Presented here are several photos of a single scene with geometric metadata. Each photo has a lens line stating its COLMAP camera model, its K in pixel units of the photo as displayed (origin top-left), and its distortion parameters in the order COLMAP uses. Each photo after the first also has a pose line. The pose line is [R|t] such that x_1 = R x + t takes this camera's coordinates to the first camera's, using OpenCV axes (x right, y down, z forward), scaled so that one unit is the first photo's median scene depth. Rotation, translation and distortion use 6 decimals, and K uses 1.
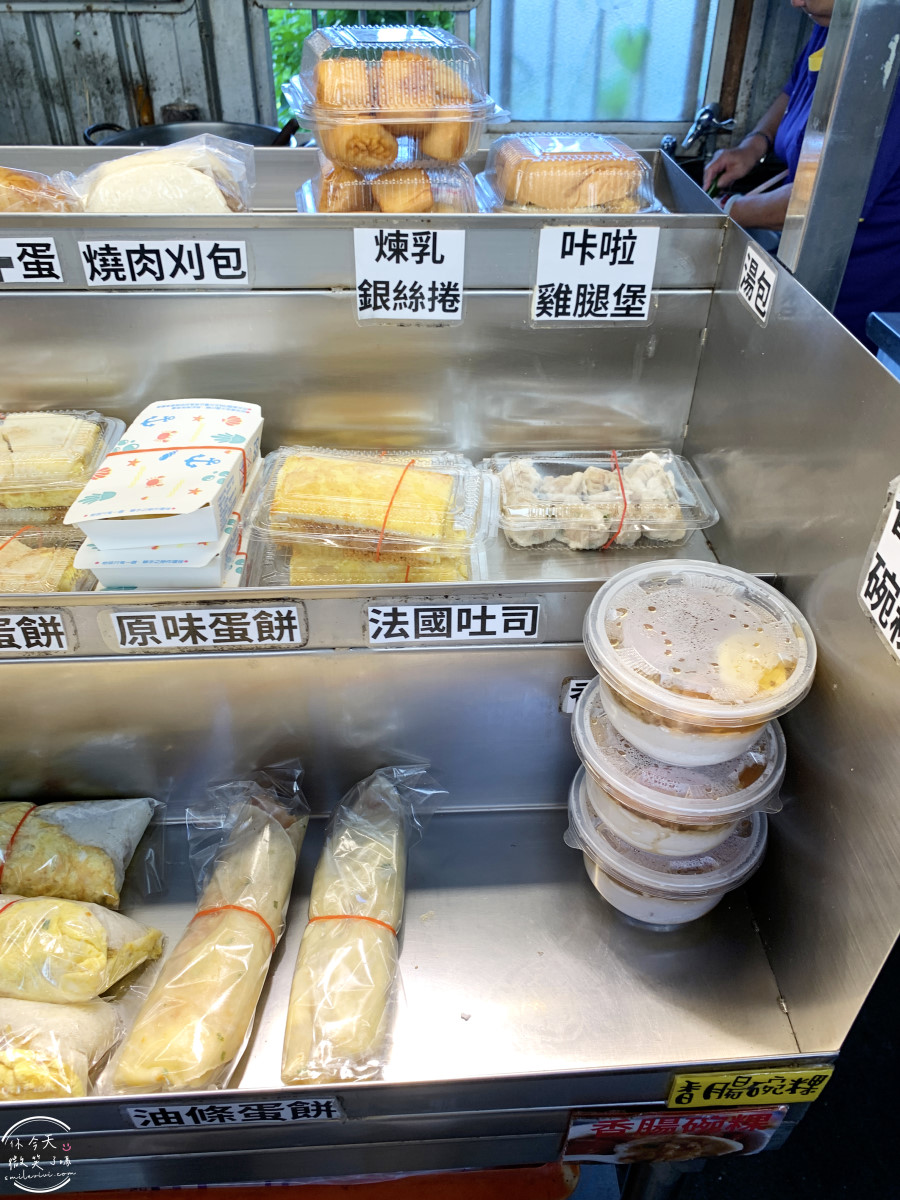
lens RADIAL K [[905.6, 0, 468.7], [0, 905.6, 589.8], [0, 0, 1]] dist [0.006243, -0.012912]
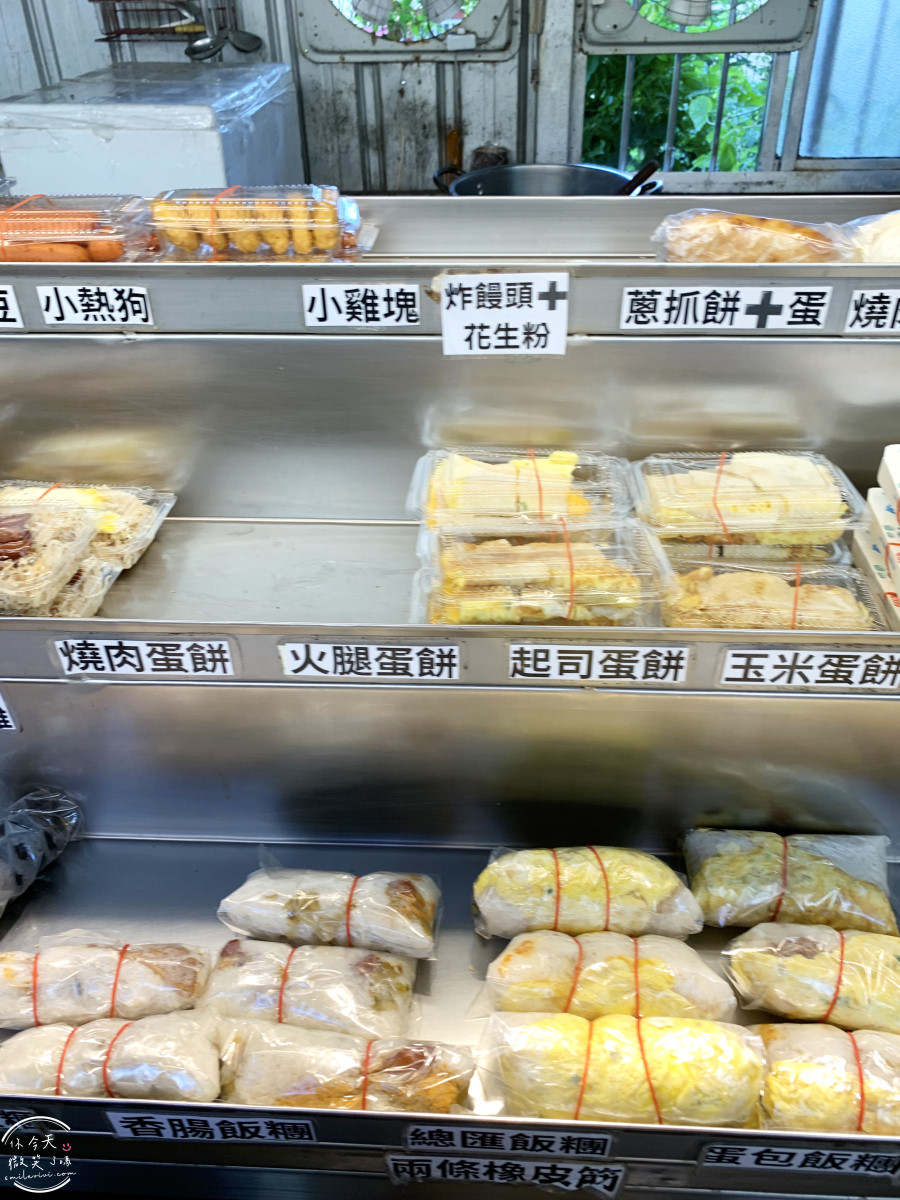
lens RADIAL K [[905.6, 0, 456.2], [0, 905.6, 589.8], [0, 0, 1]] dist [0.006243, -0.012912]
pose [[0.992766, 0.039792, -0.113283, -0.733420], [-0.043272, 0.998659, -0.028436, 0.005432], [0.111999, 0.033132, 0.993156, -0.063316]]
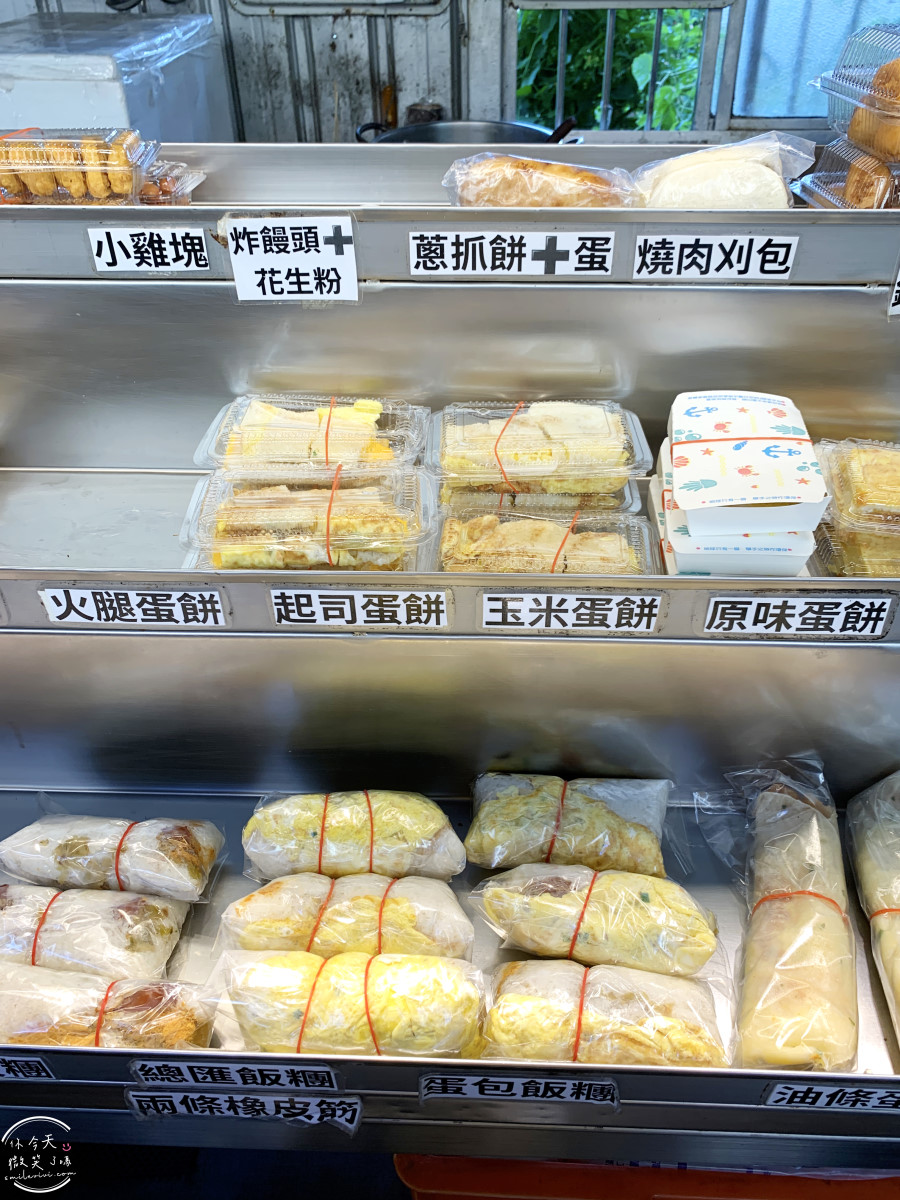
lens RADIAL K [[905.6, 0, 472.3], [0, 905.6, 579.8], [0, 0, 1]] dist [0.006243, -0.012912]
pose [[0.994882, 0.040490, -0.092581, -0.494828], [-0.041170, 0.999137, -0.005437, 0.019374], [0.092281, 0.009221, 0.995690, -0.039411]]
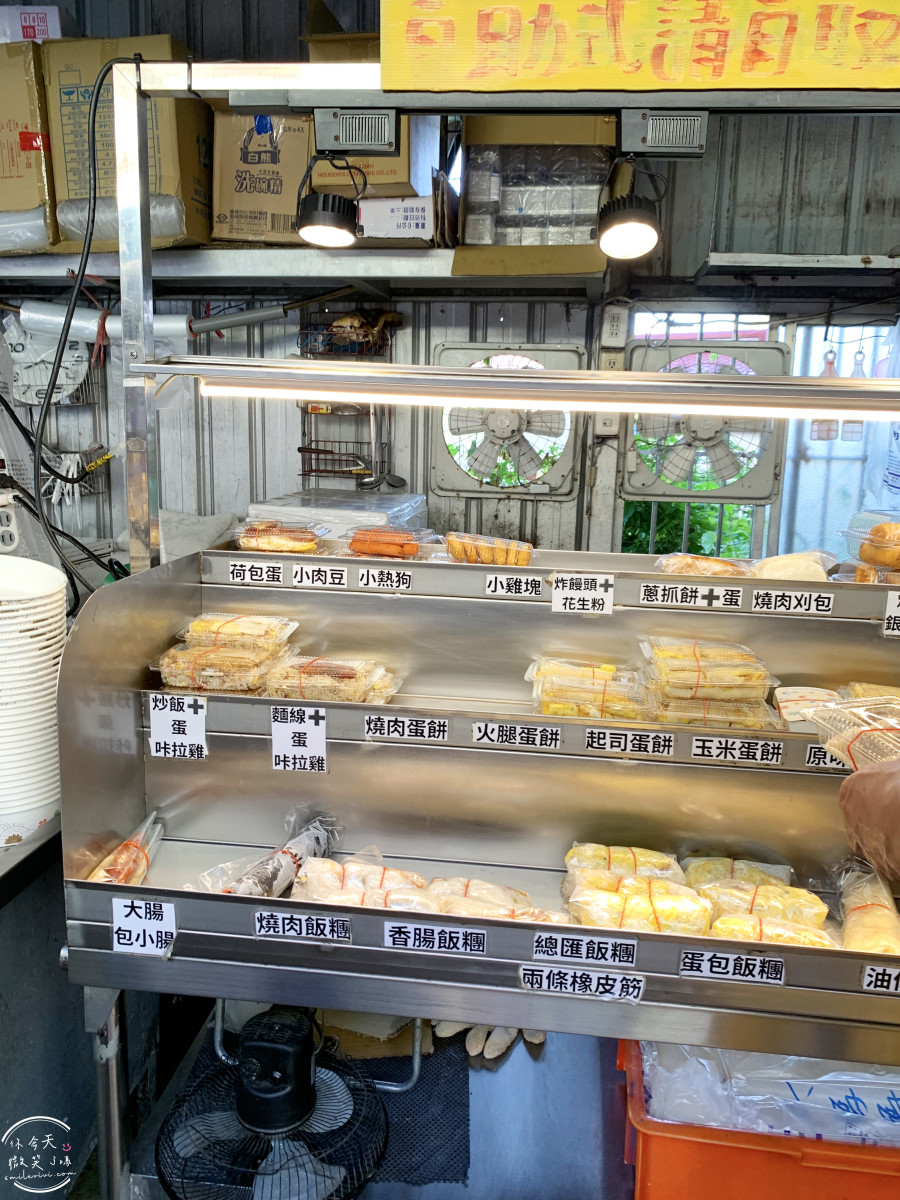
lens RADIAL K [[905.6, 0, 448.3], [0, 905.6, 586.6], [0, 0, 1]] dist [0.006243, -0.012912]
pose [[0.982063, 0.045189, -0.183059, -0.730765], [-0.124305, 0.885169, -0.448356, 0.642561], [0.141778, 0.463069, 0.874909, -0.957791]]
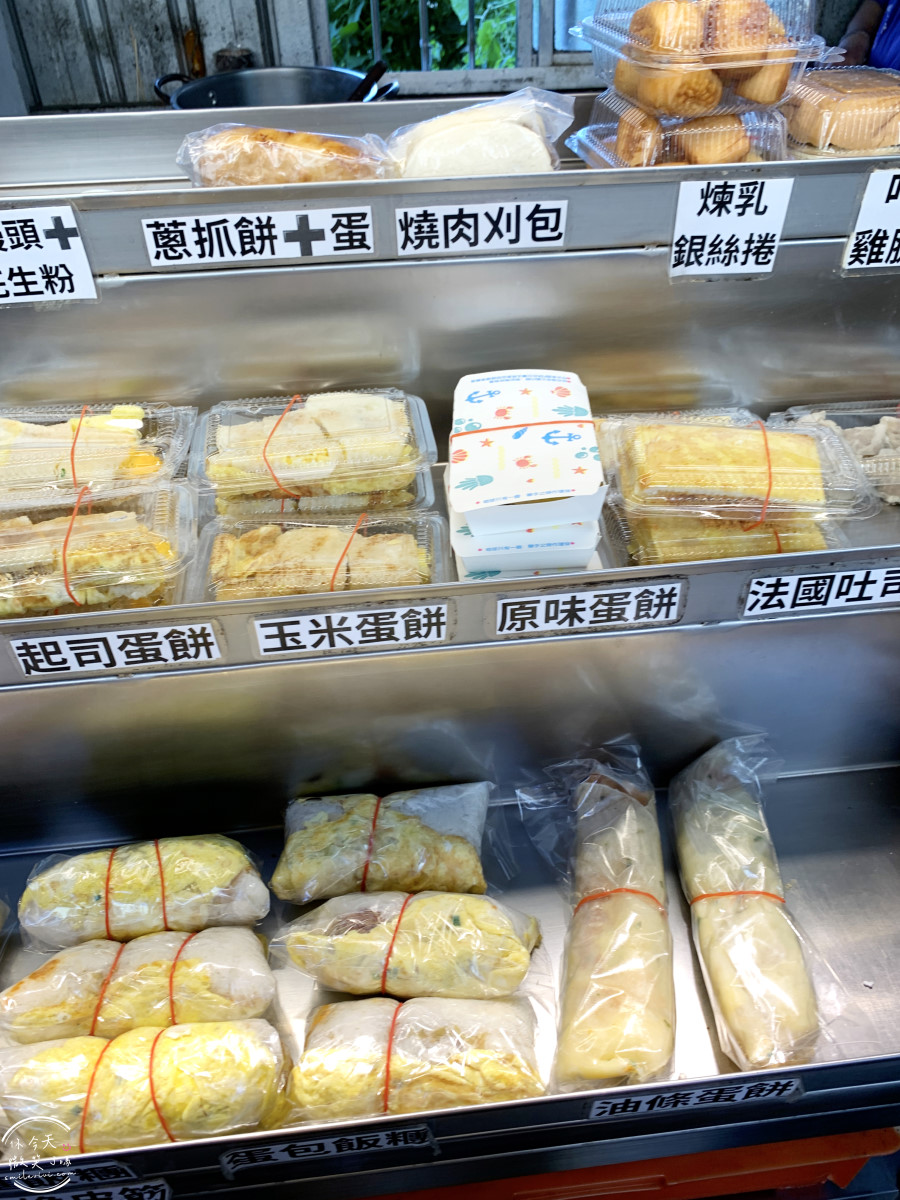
lens RADIAL K [[905.6, 0, 469.5], [0, 905.6, 576.6], [0, 0, 1]] dist [0.006243, -0.012912]
pose [[0.998386, -0.054379, 0.016393, -0.381463], [0.053514, 0.997351, 0.049277, -0.042440], [-0.019029, -0.048320, 0.998651, 0.031704]]
